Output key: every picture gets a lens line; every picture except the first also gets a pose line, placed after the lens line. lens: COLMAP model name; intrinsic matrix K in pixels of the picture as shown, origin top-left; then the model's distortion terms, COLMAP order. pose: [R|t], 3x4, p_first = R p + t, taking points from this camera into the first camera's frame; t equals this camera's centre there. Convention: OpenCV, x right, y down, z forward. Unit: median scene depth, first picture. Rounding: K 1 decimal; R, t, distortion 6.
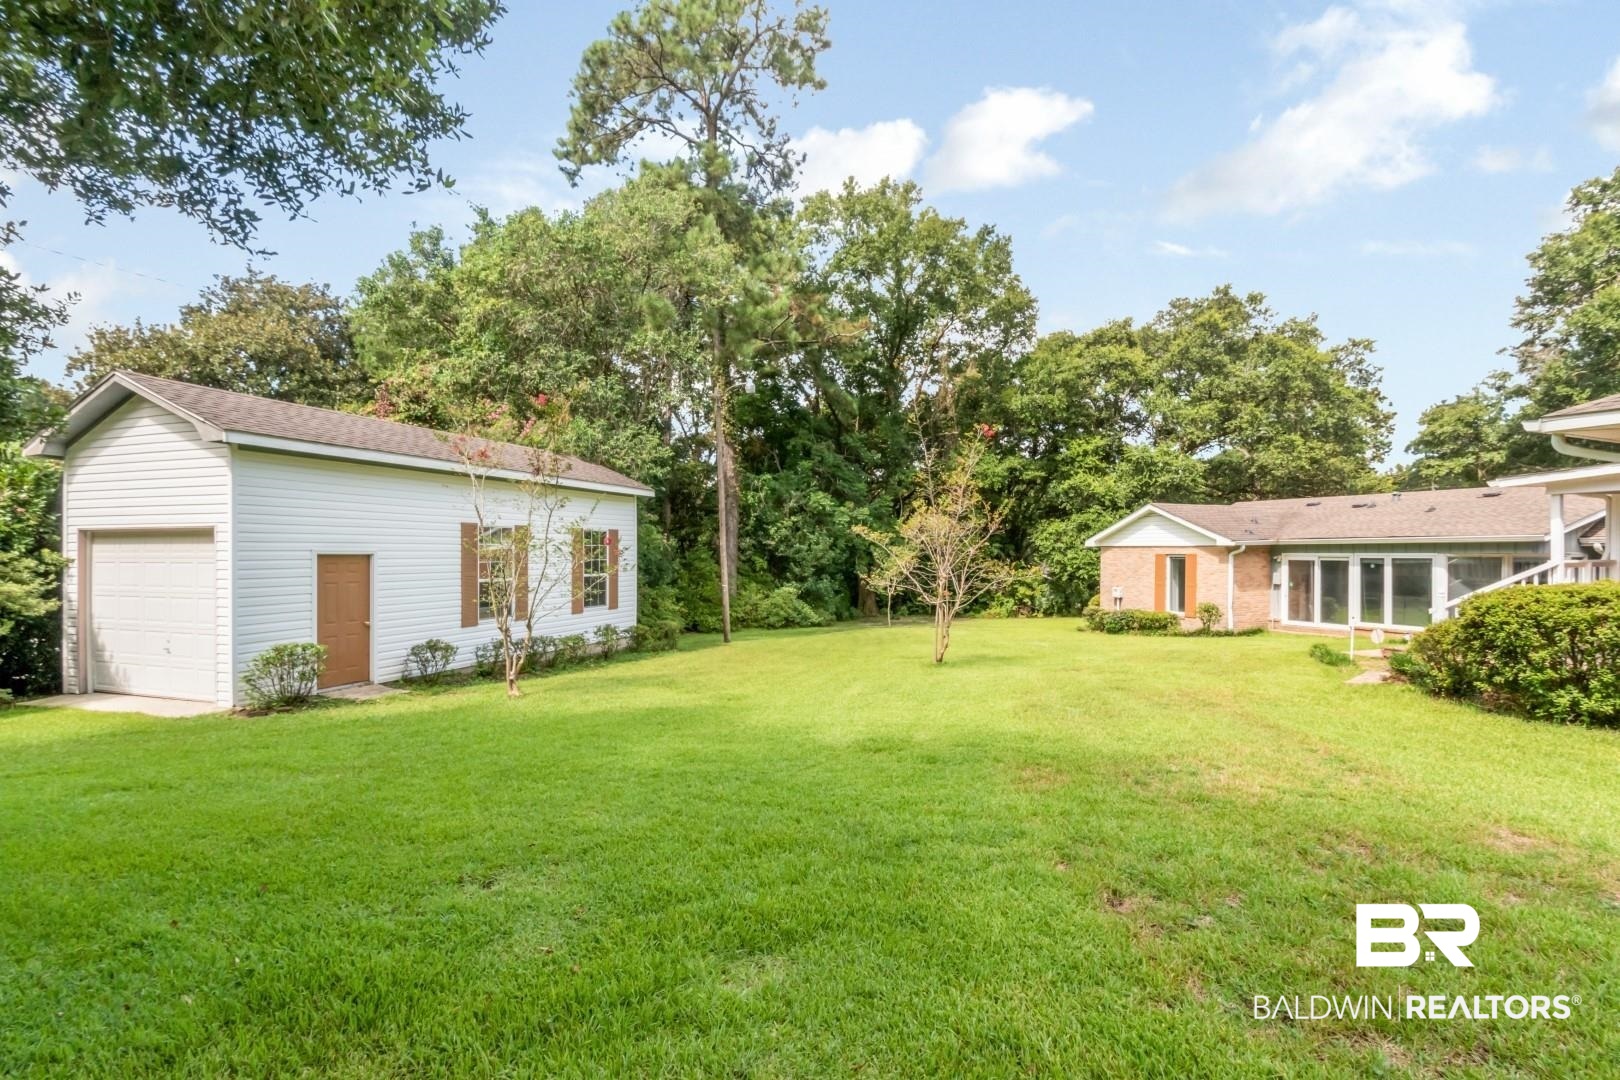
lens RADIAL K [[719.5, 0, 818.1], [0, 719.5, 561.9], [0, 0, 1]] dist [0.017522, -0.009918]
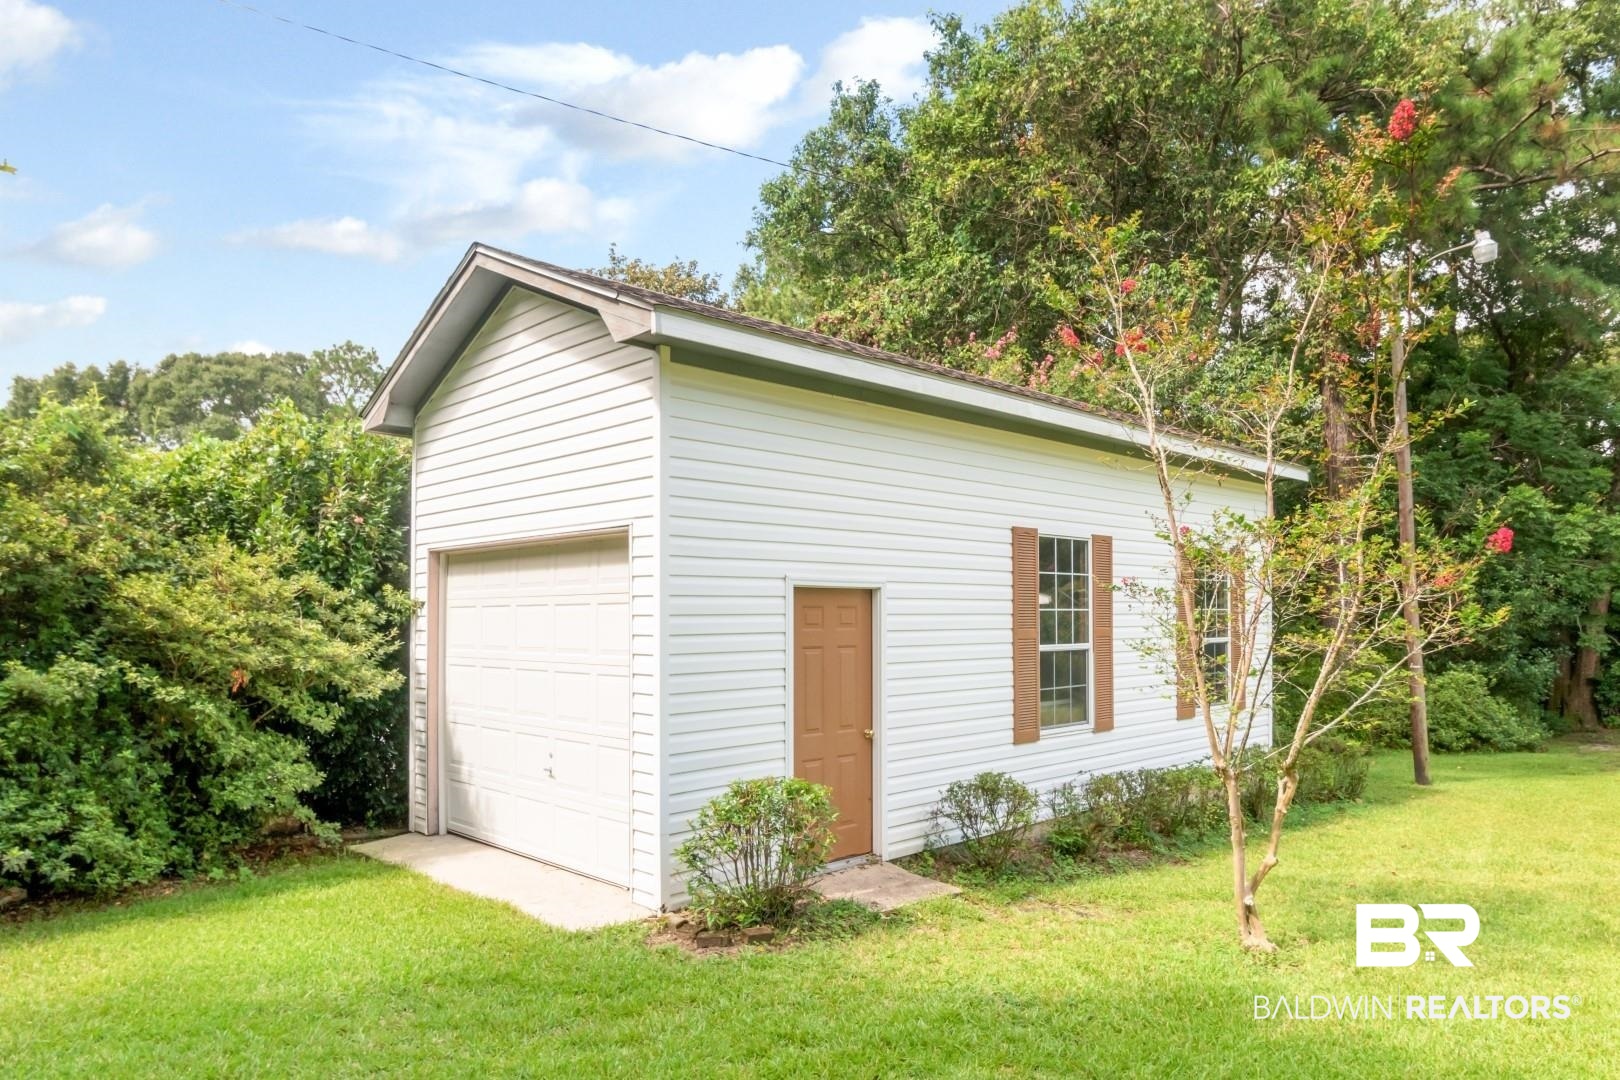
lens RADIAL K [[1027.2, 0, 809.7], [0, 1027.2, 614.2], [0, 0, 1]] dist [0.003331, 0.000173]
pose [[0.894452, -0.004221, -0.447145, -0.341850], [-0.002064, 0.999906, -0.013568, 0.015050], [0.447160, 0.013059, 0.894359, 0.360268]]
